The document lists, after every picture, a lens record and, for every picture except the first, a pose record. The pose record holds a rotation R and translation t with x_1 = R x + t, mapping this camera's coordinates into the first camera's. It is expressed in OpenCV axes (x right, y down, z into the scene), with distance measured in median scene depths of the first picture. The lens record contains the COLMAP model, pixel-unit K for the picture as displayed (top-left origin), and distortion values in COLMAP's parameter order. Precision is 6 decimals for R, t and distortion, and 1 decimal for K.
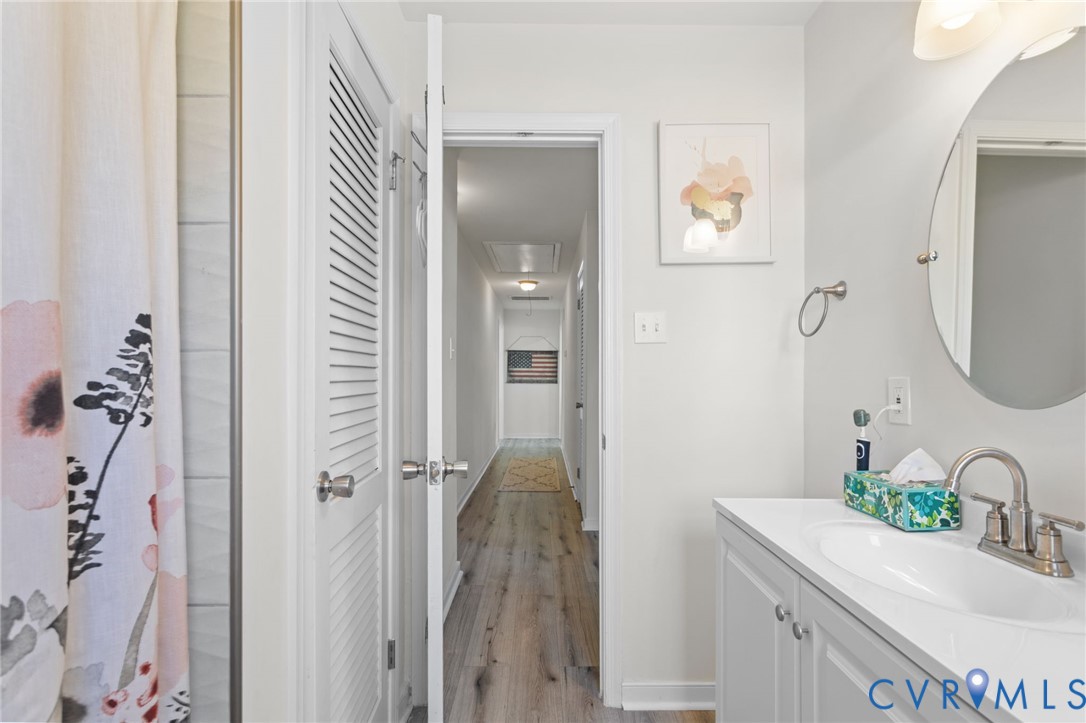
lens RADIAL K [[510.5, 0, 543.1], [0, 510.5, 368.9], [0, 0, 1]] dist [-0.004153, 0.001696]
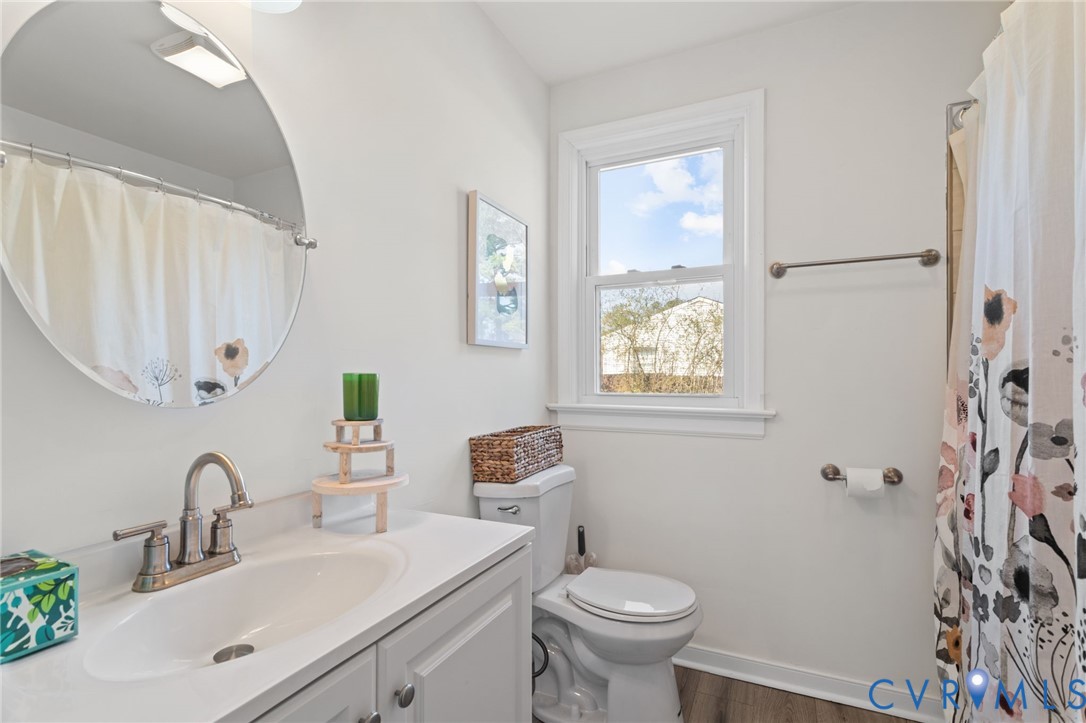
lens RADIAL K [[510.5, 0, 538.8], [0, 510.5, 372.6], [0, 0, 1]] dist [-0.004153, 0.001696]
pose [[-0.899995, 0.000232, 0.435901, -0.020070], [-0.007288, 0.999852, -0.015580, 0.020309], [-0.435840, -0.017199, -0.899860, 1.269462]]
